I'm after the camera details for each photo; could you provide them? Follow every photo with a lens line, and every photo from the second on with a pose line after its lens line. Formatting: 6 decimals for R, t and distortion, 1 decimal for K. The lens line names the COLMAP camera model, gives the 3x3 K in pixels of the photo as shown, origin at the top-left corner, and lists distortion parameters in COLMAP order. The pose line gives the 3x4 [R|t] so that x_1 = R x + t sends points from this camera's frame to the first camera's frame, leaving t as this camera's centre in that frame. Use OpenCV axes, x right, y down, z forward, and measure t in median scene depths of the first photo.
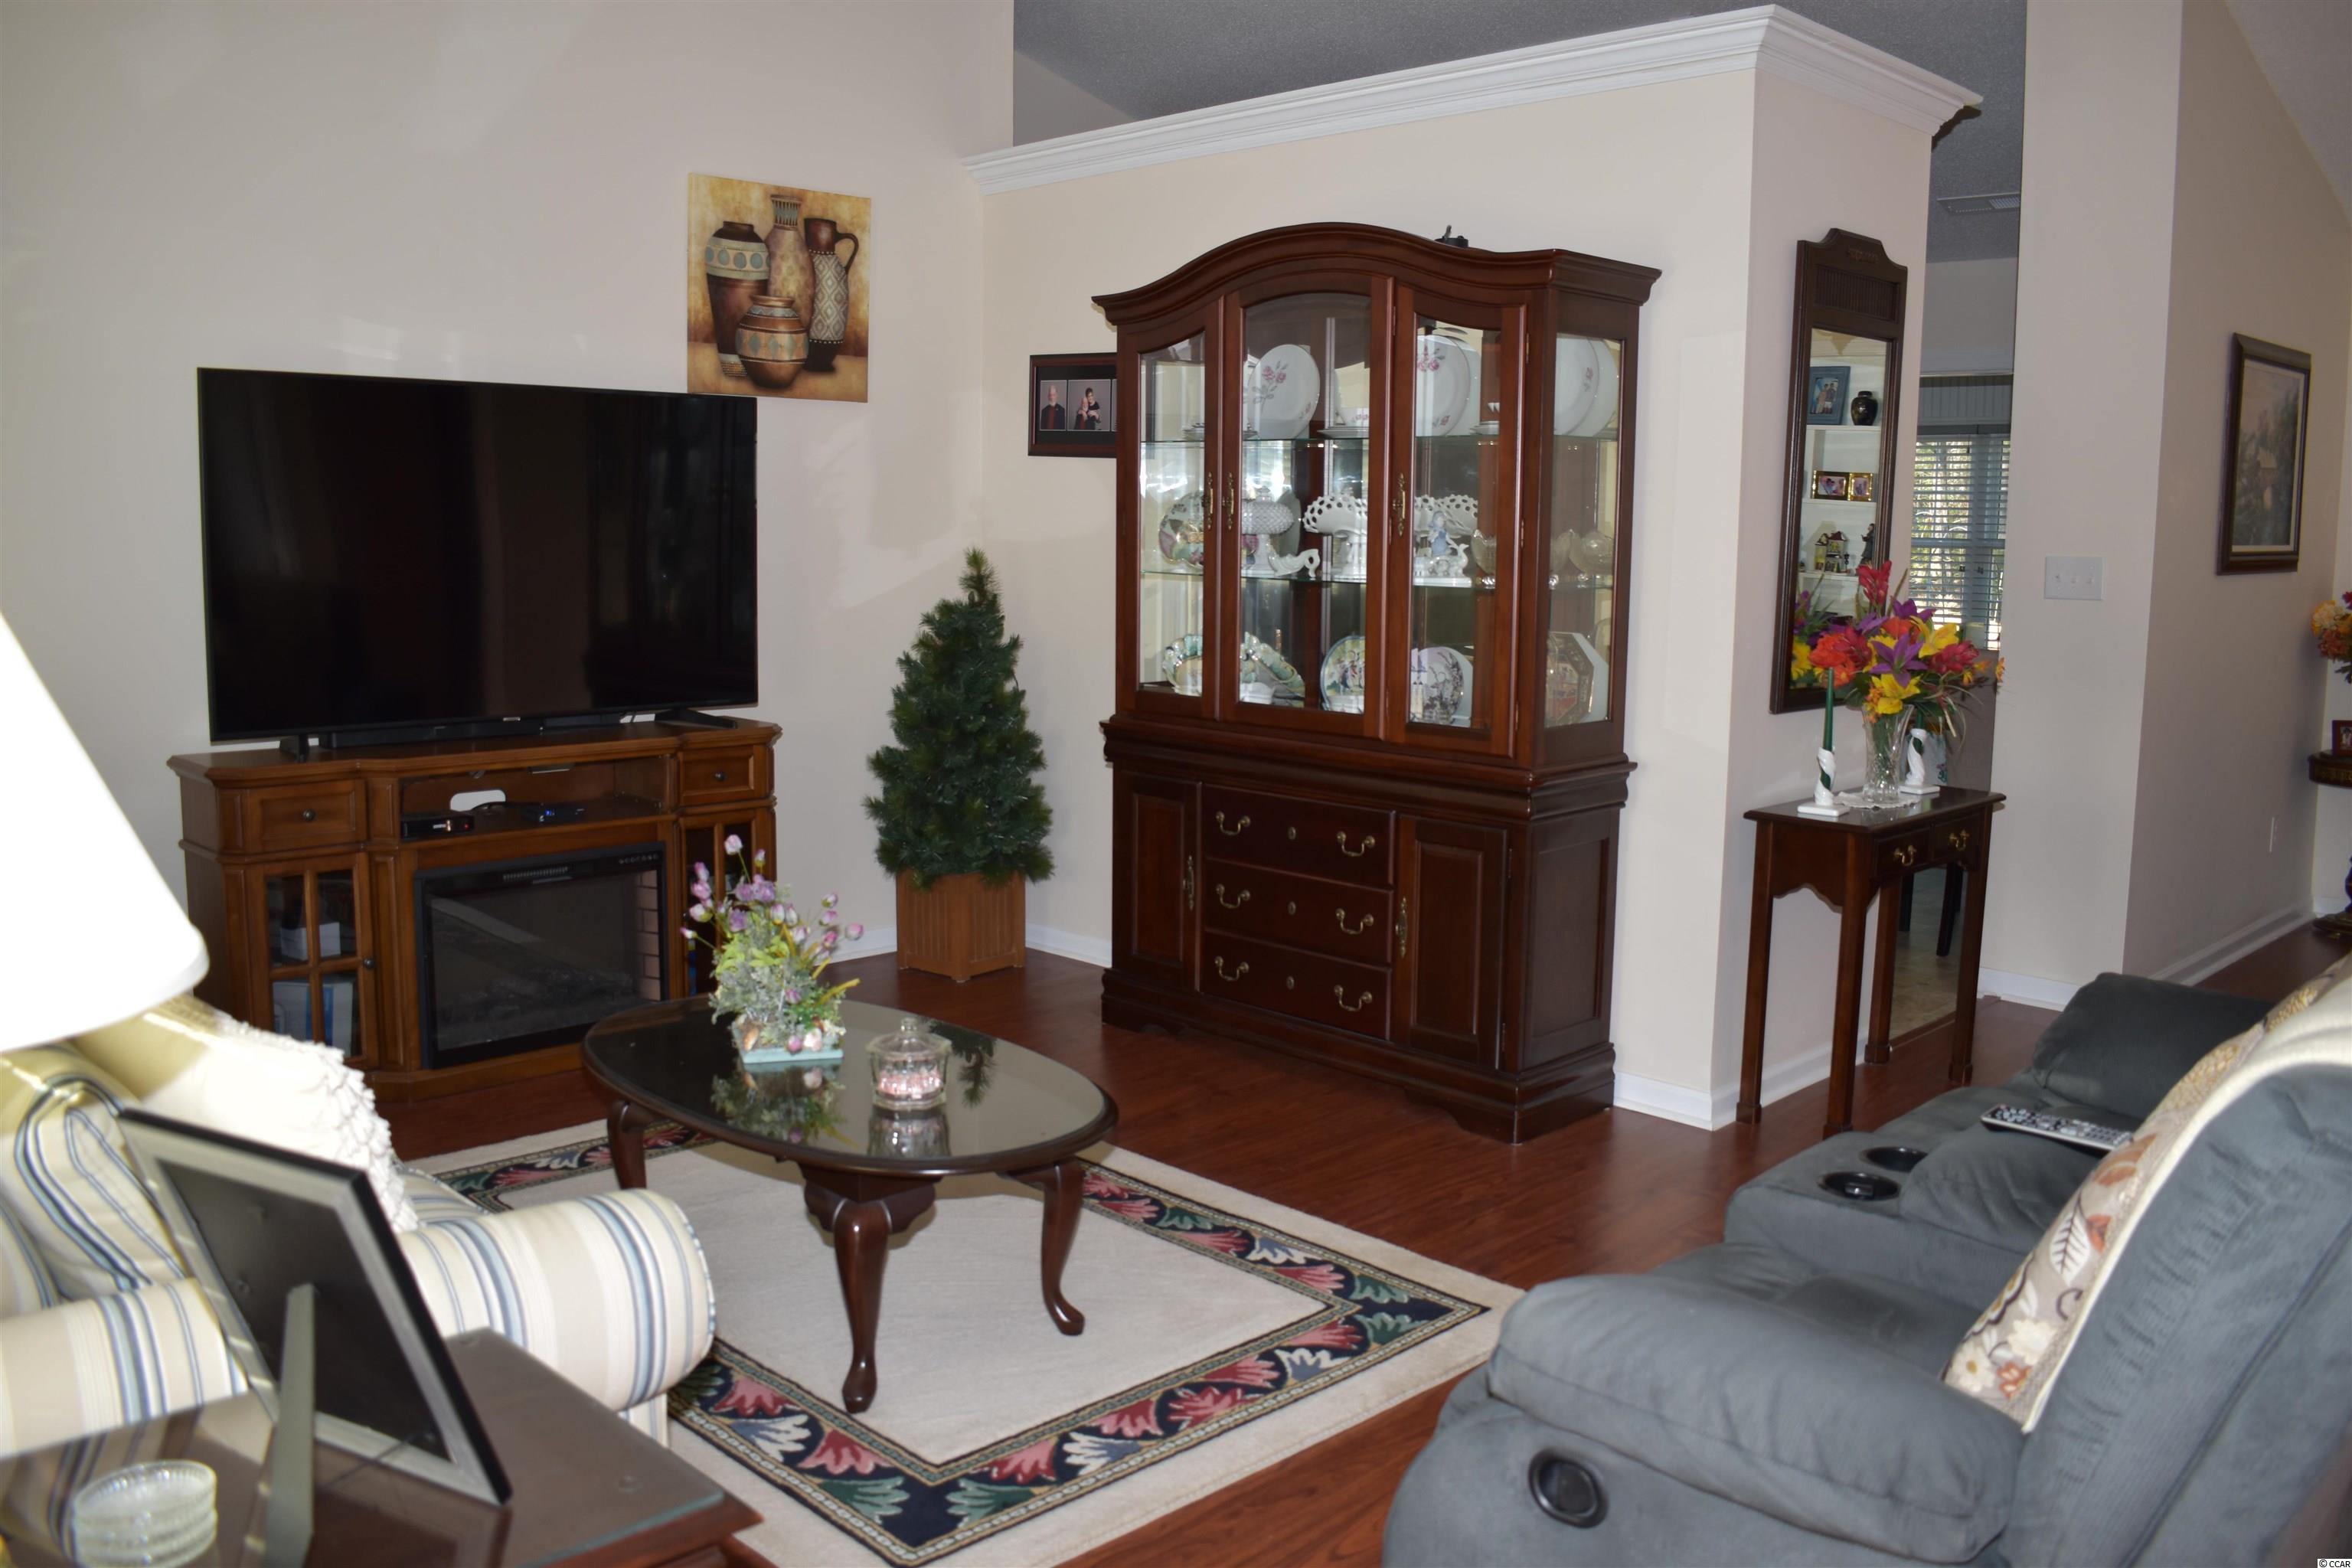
lens RADIAL K [[1879.5, 0, 1173.1], [0, 1879.5, 771.7], [0, 0, 1]] dist [-0.095527, 0.014267]
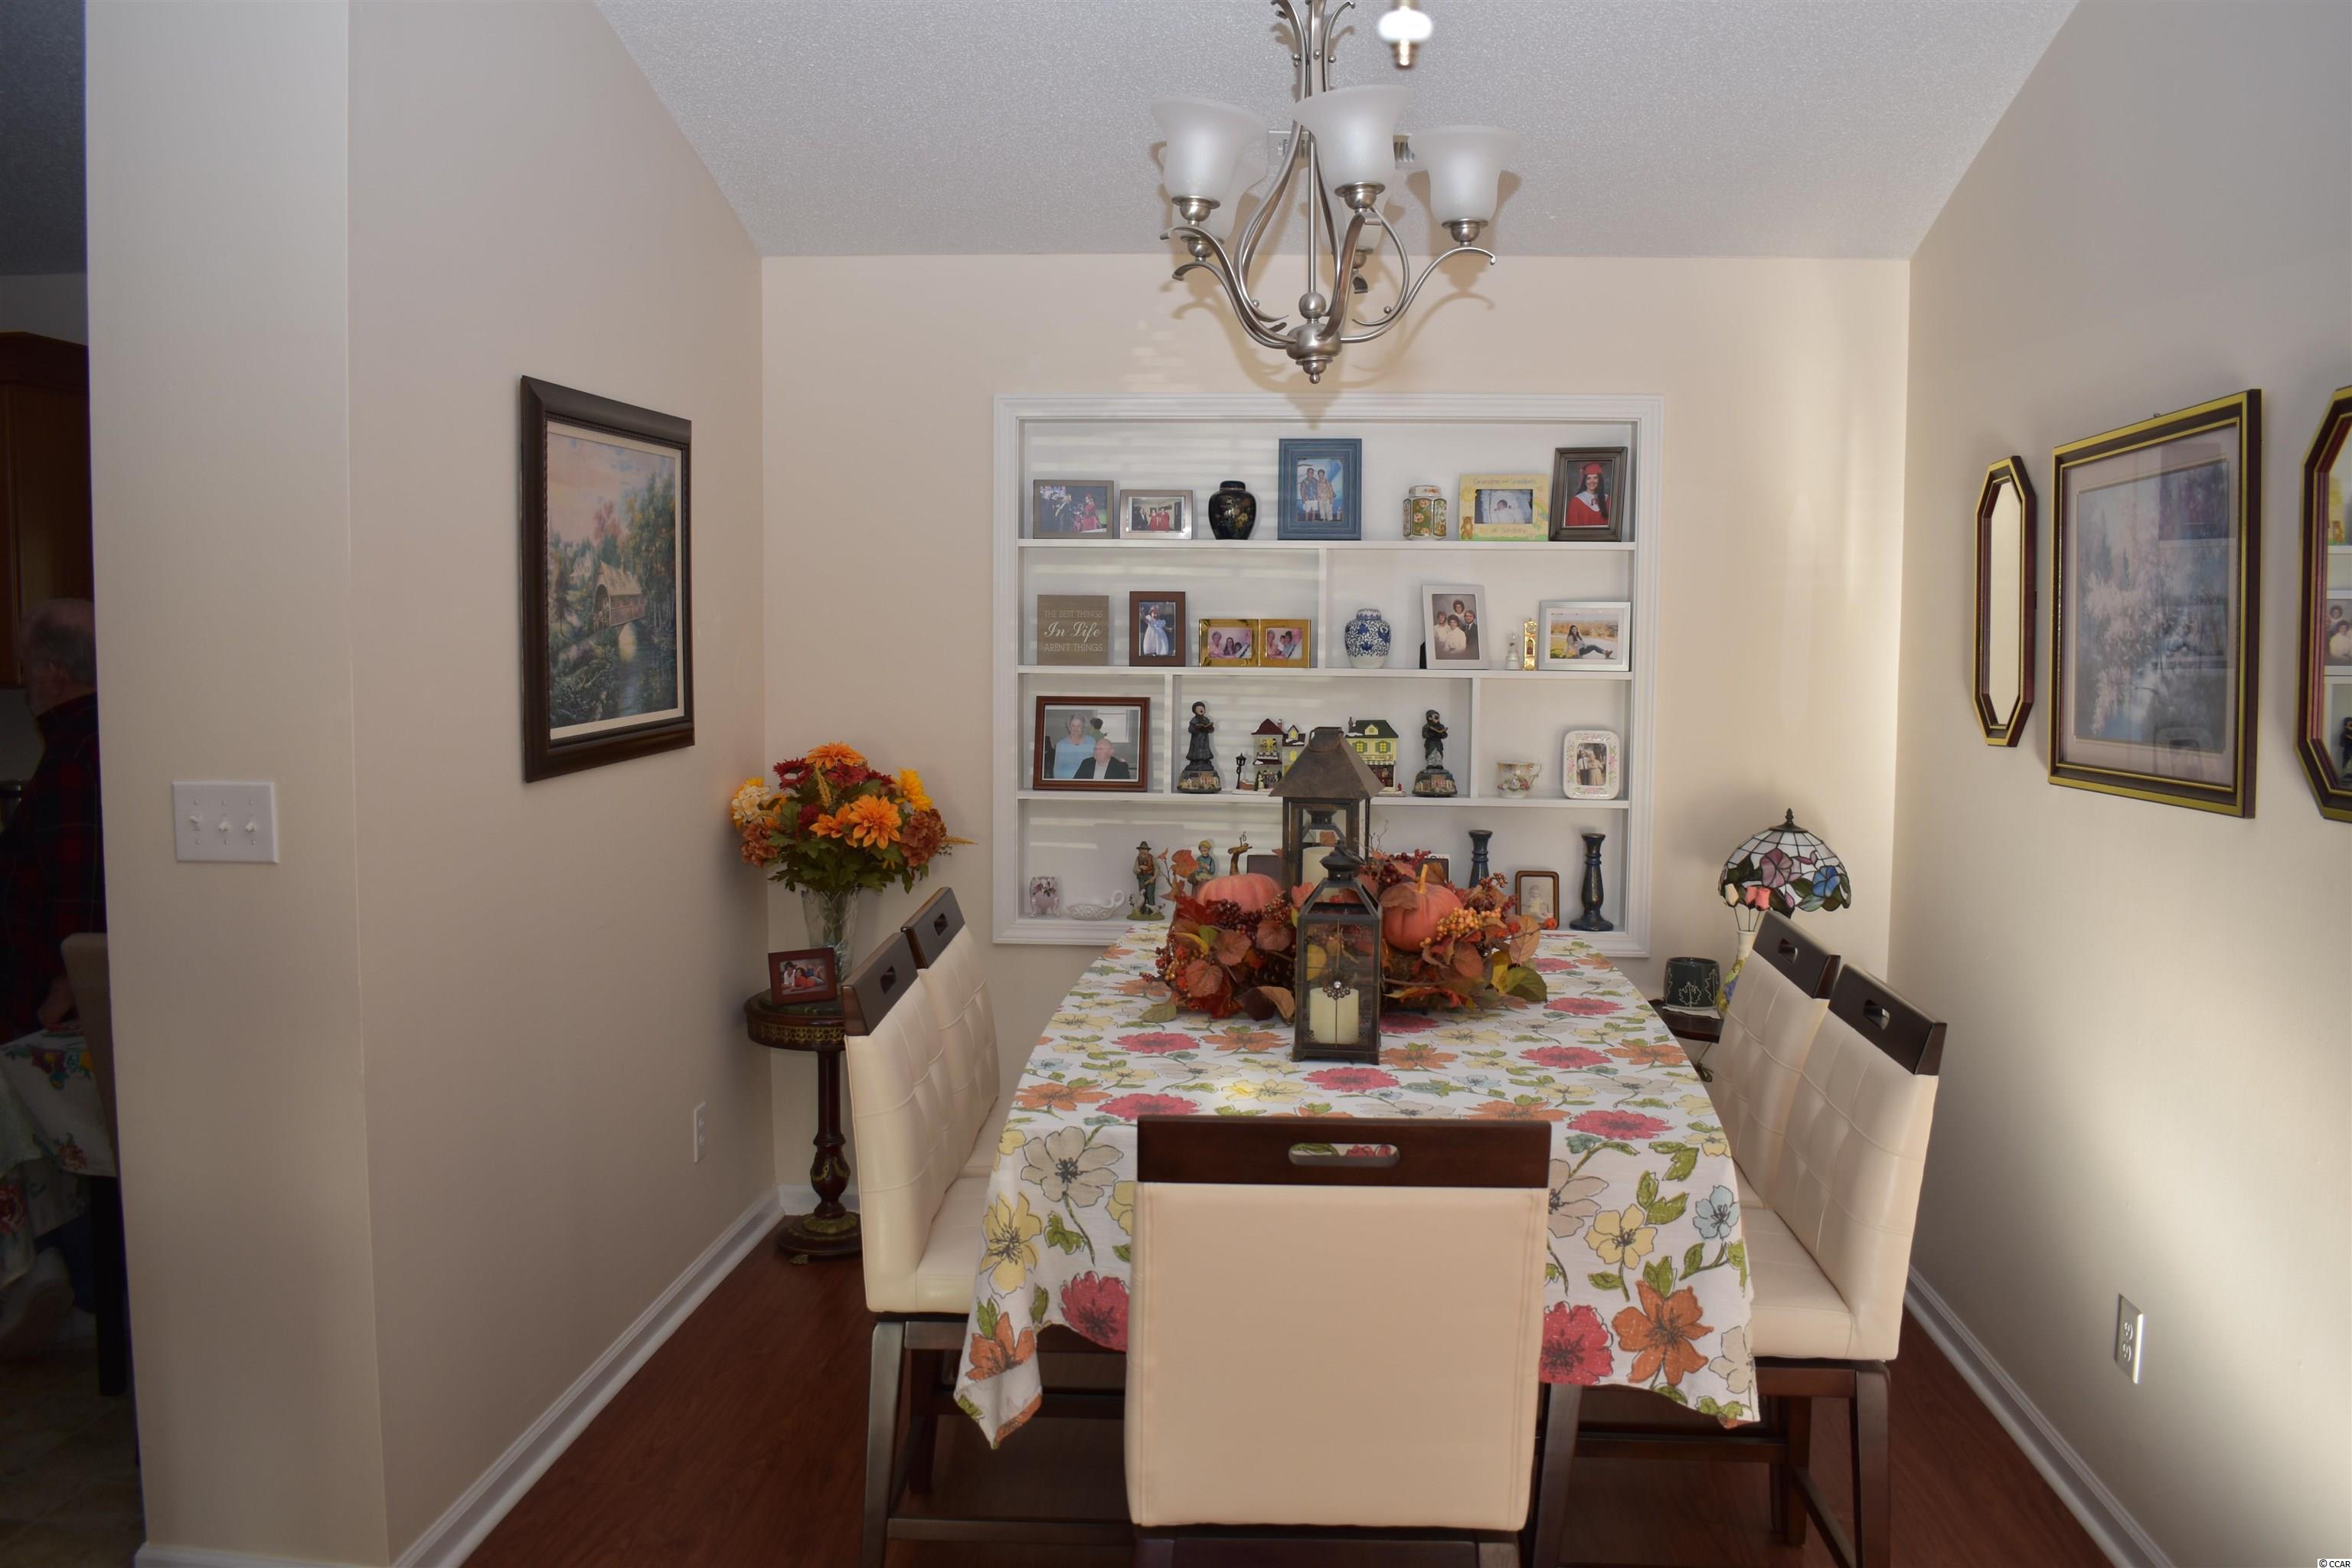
lens RADIAL K [[1847.0, 0, 1182.0], [0, 1847.0, 772.1], [0, 0, 1]] dist [-0.108179, 0.030658]
pose [[0.756991, -0.059193, 0.650739, 0.480582], [0.083885, 0.996451, -0.006941, -0.122974], [-0.648019, 0.059842, 0.759270, 0.564933]]
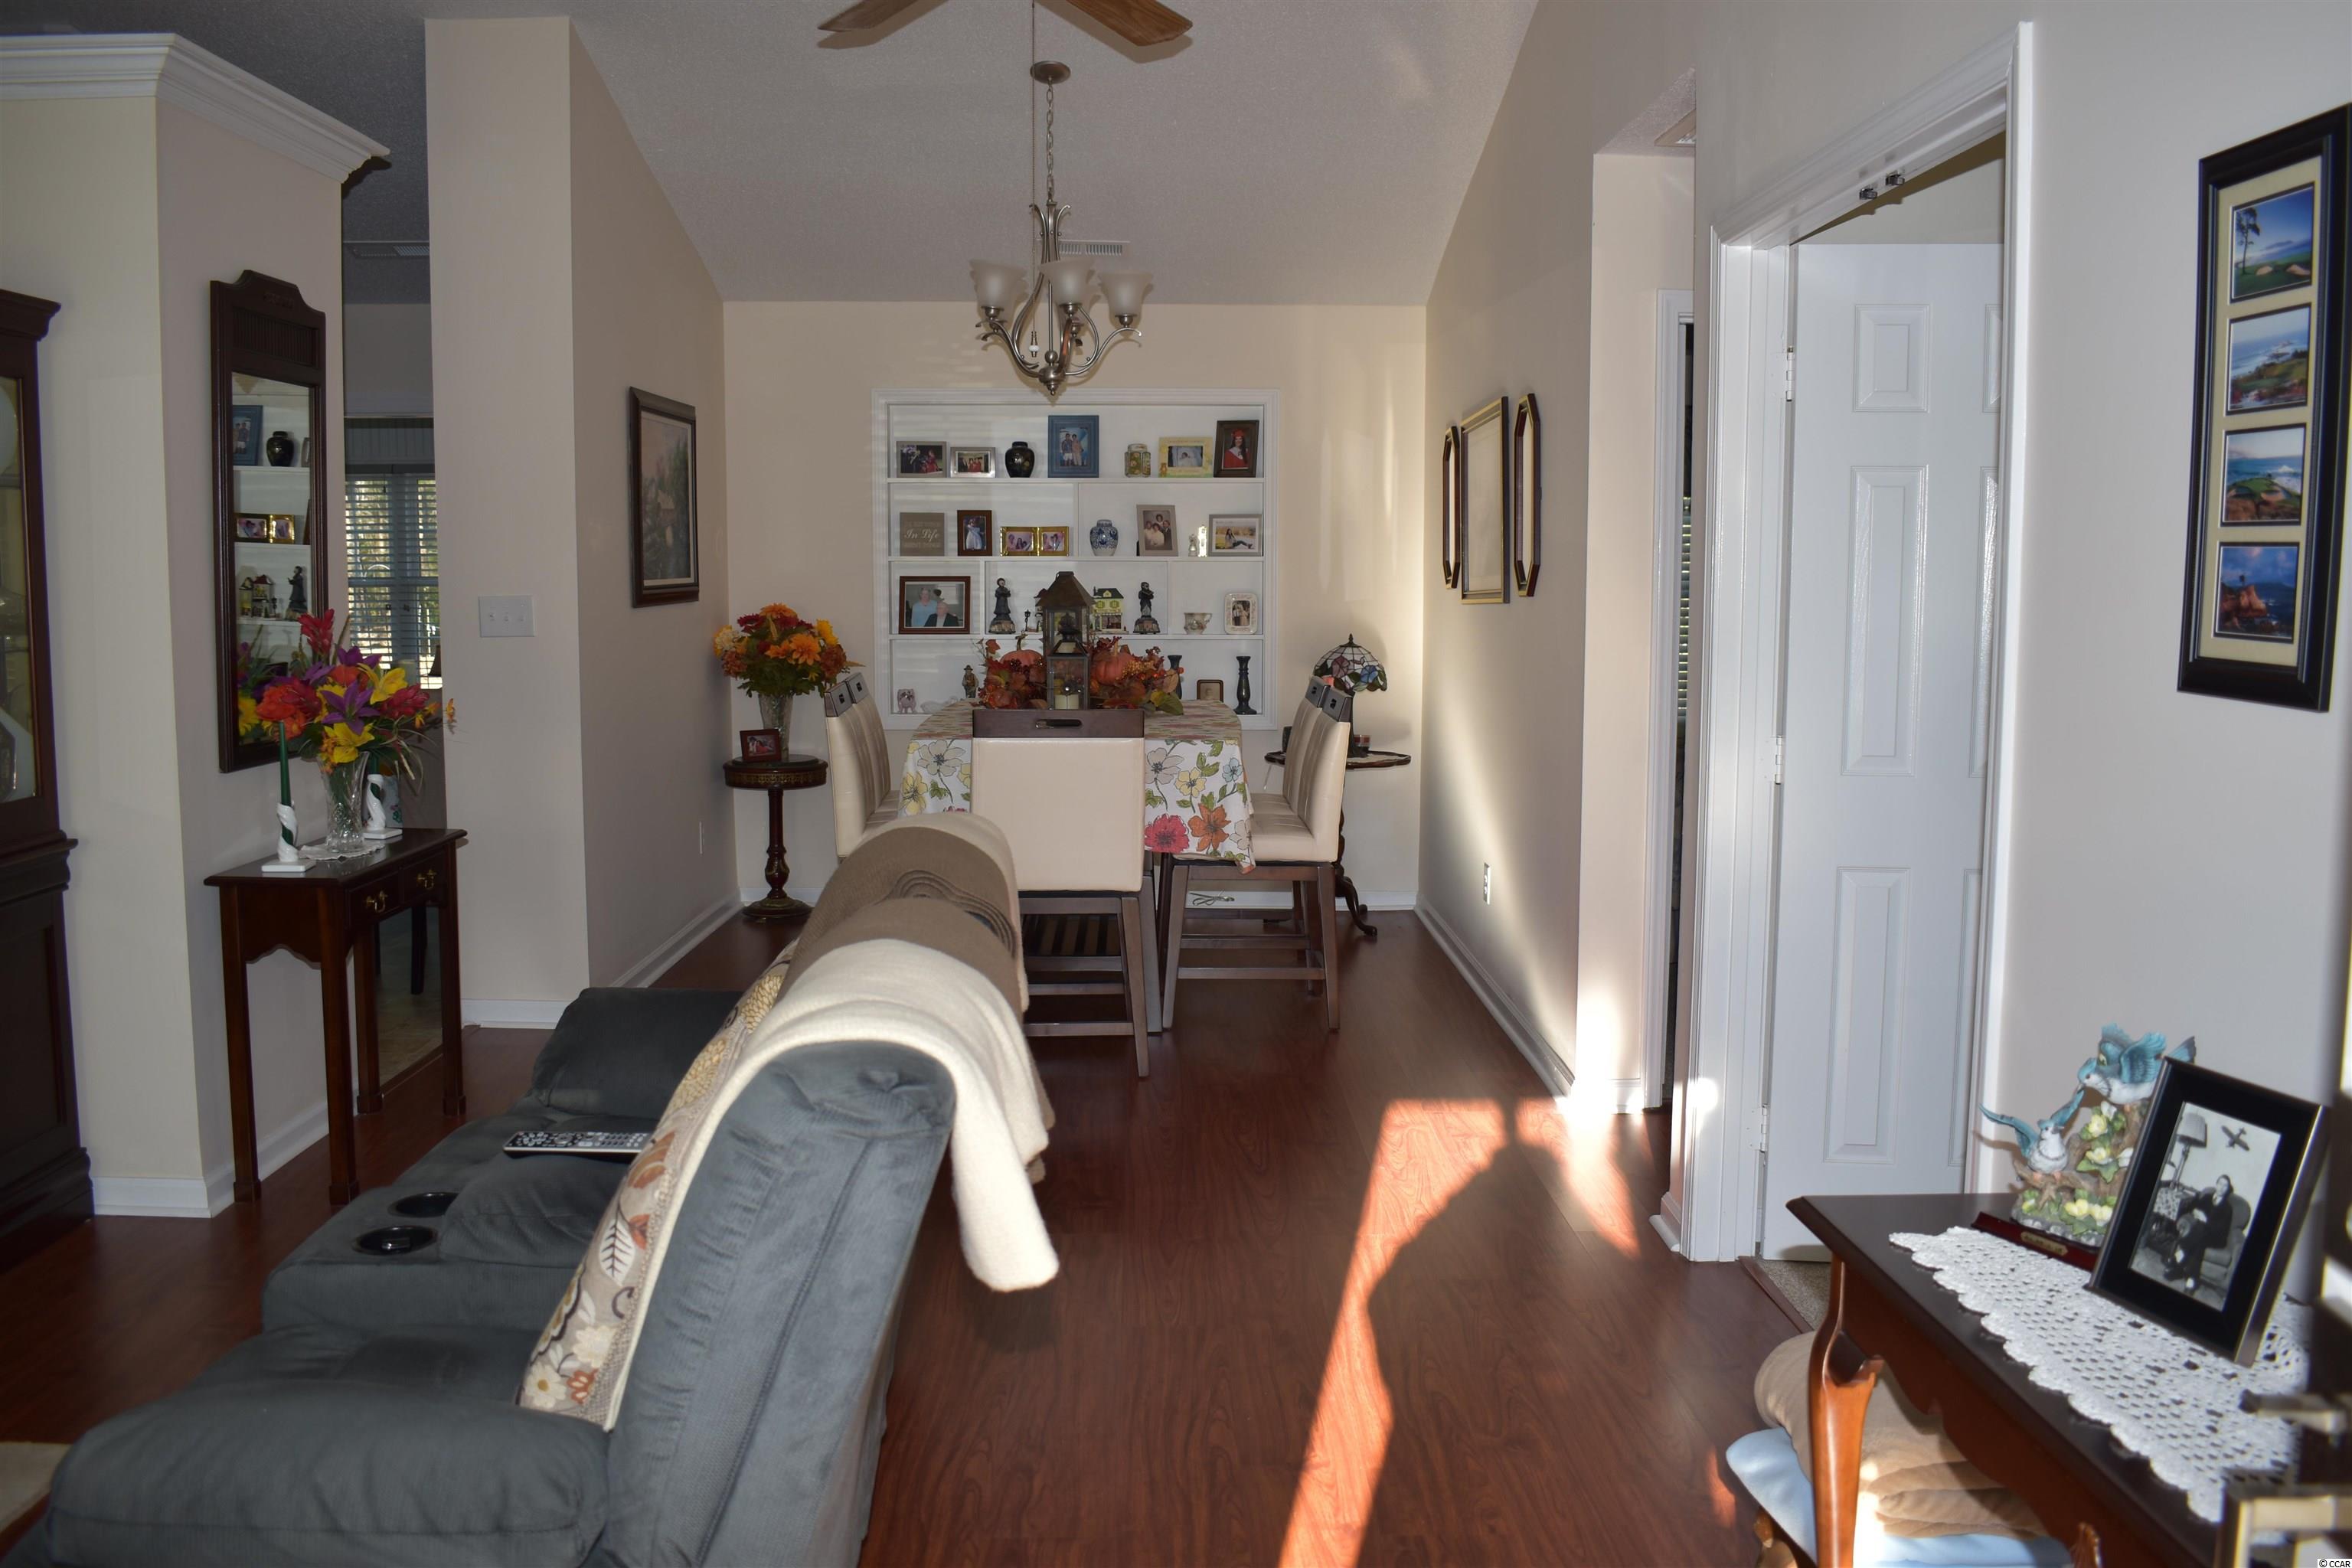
lens RADIAL K [[1879.5, 0, 1173.1], [0, 1879.5, 771.7], [0, 0, 1]] dist [-0.095527, 0.014267]
pose [[0.691754, -0.085359, 0.717071, -0.016903], [0.098454, 0.994865, 0.023448, -0.006063], [-0.715390, 0.054378, 0.696606, -0.006300]]
